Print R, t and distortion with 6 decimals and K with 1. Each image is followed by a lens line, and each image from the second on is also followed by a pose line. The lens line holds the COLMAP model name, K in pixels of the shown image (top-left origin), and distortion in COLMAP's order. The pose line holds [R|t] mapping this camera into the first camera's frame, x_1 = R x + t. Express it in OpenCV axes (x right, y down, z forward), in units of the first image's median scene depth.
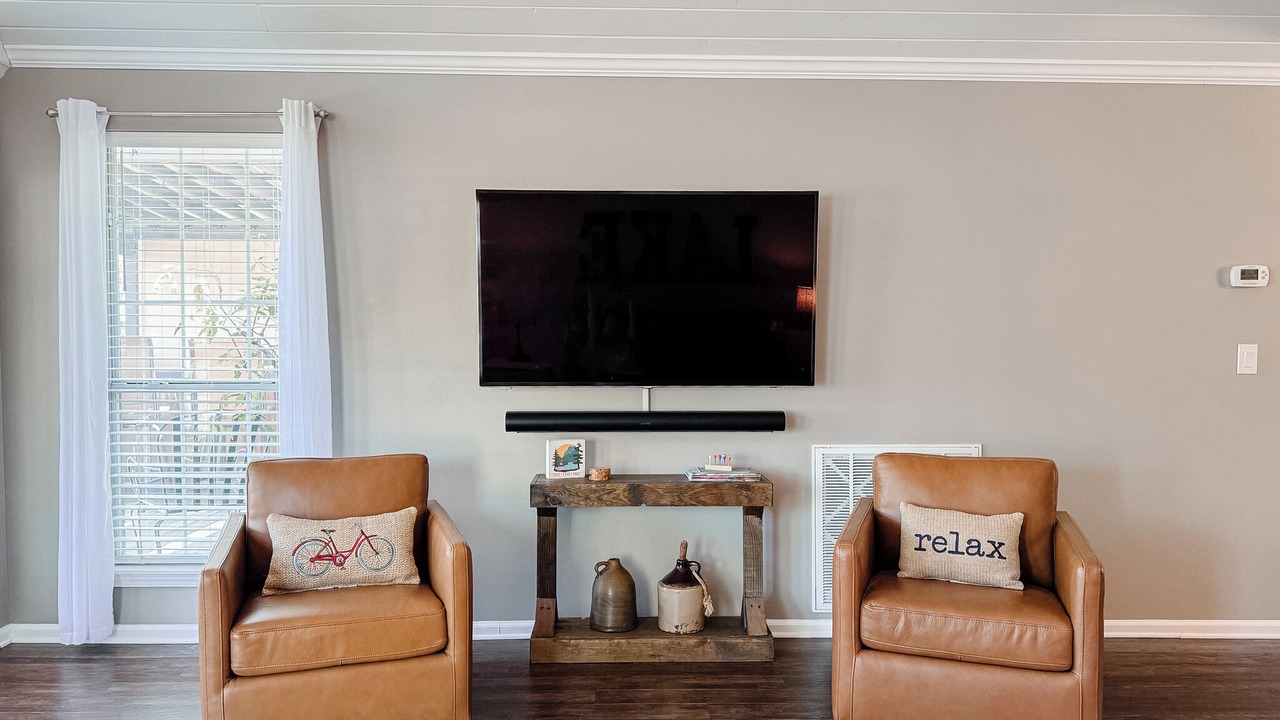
lens RADIAL K [[910.7, 0, 640.0], [0, 910.7, 360.0], [0, 0, 1]] dist [0.147826, -0.235910]
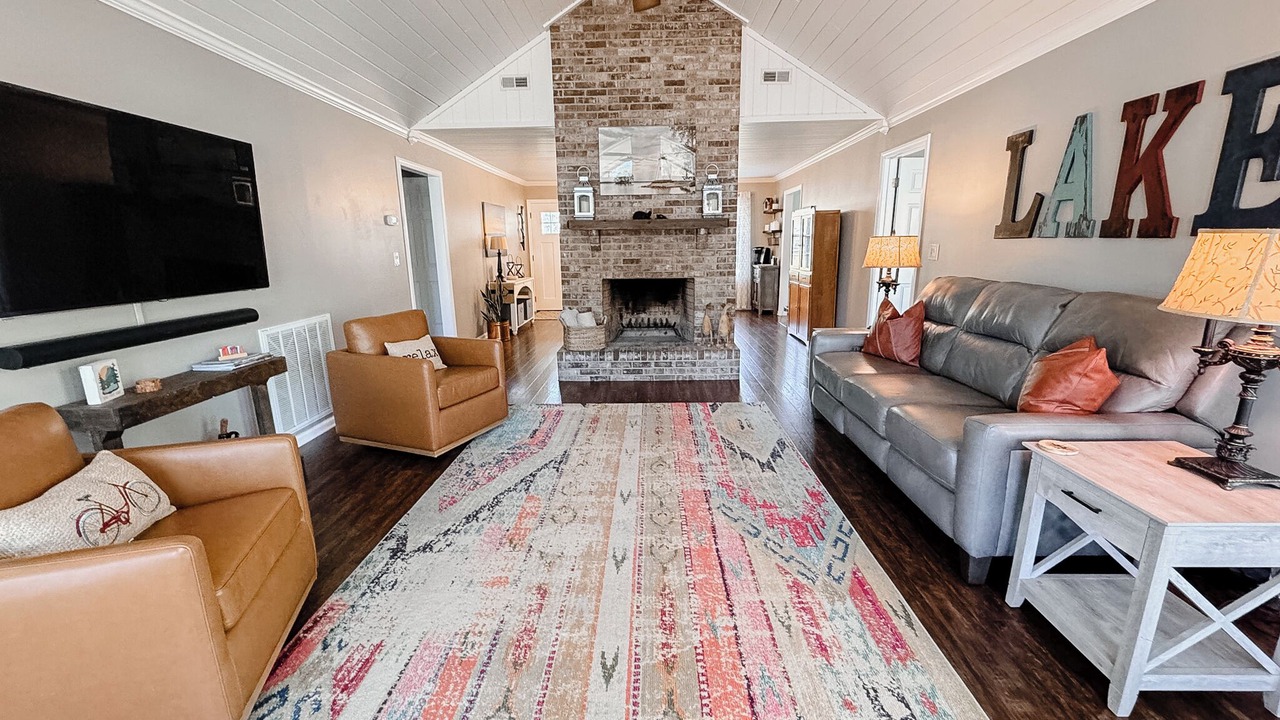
lens RADIAL K [[519.7, 0, 640.0], [0, 519.7, 360.0], [0, 0, 1]] dist [-0.000066, 0.000020]
pose [[0.046174, -0.220674, 0.974254, -0.604981], [0.042696, 0.974839, 0.218783, -0.013298], [-0.998021, 0.031495, 0.054435, 0.388086]]
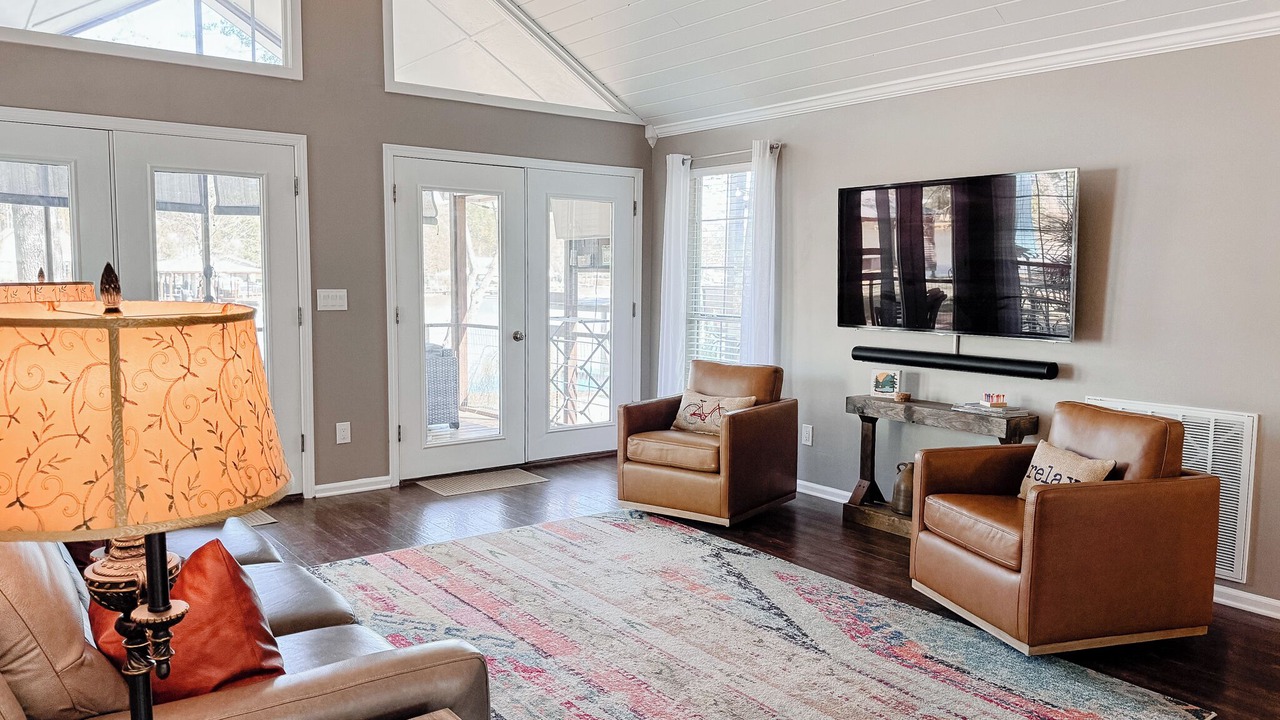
lens RADIAL K [[923.4, 0, 635.5], [0, 923.4, 366.4], [0, 0, 1]] dist [0.168041, -0.327586]
pose [[0.581418, 0.087850, -0.808849, 0.825490], [-0.035920, 0.995956, 0.082352, -0.017606], [0.812812, -0.018828, 0.582222, -0.107243]]
